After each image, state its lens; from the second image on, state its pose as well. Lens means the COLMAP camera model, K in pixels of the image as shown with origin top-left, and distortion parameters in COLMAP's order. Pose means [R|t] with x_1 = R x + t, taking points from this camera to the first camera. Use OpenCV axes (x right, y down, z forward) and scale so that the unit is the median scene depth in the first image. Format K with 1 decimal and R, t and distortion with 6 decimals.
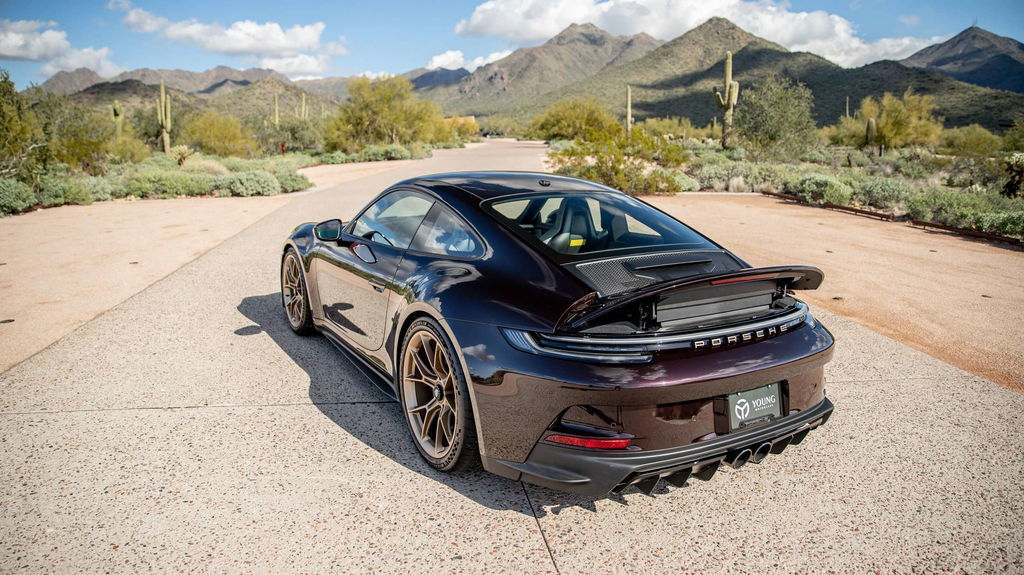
lens RADIAL K [[730.1, 0, 503.5], [0, 730.1, 286.4], [0, 0, 1]] dist [-0.110814, 0.096950]
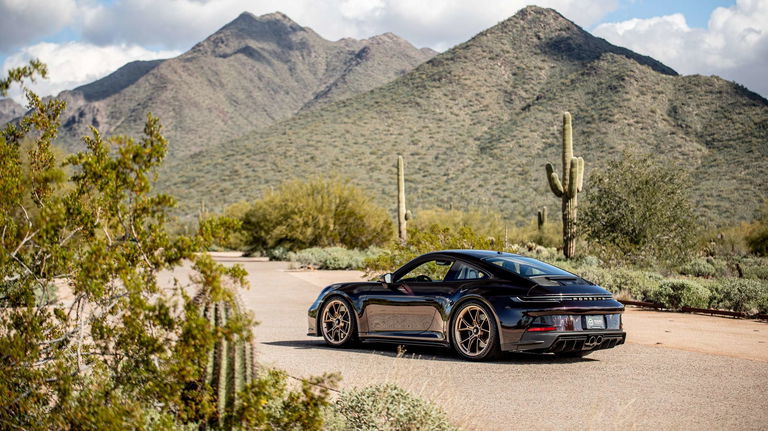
lens RADIAL K [[1617.0, 0, 384.0], [0, 1617.0, 215.5], [0, 0, 1]] dist [-0.107723, -0.352198]
pose [[0.983345, 0.004997, 0.181678, -0.192545], [0.035175, 0.975489, -0.217220, 0.130429], [-0.178310, 0.219993, 0.959067, -0.597006]]
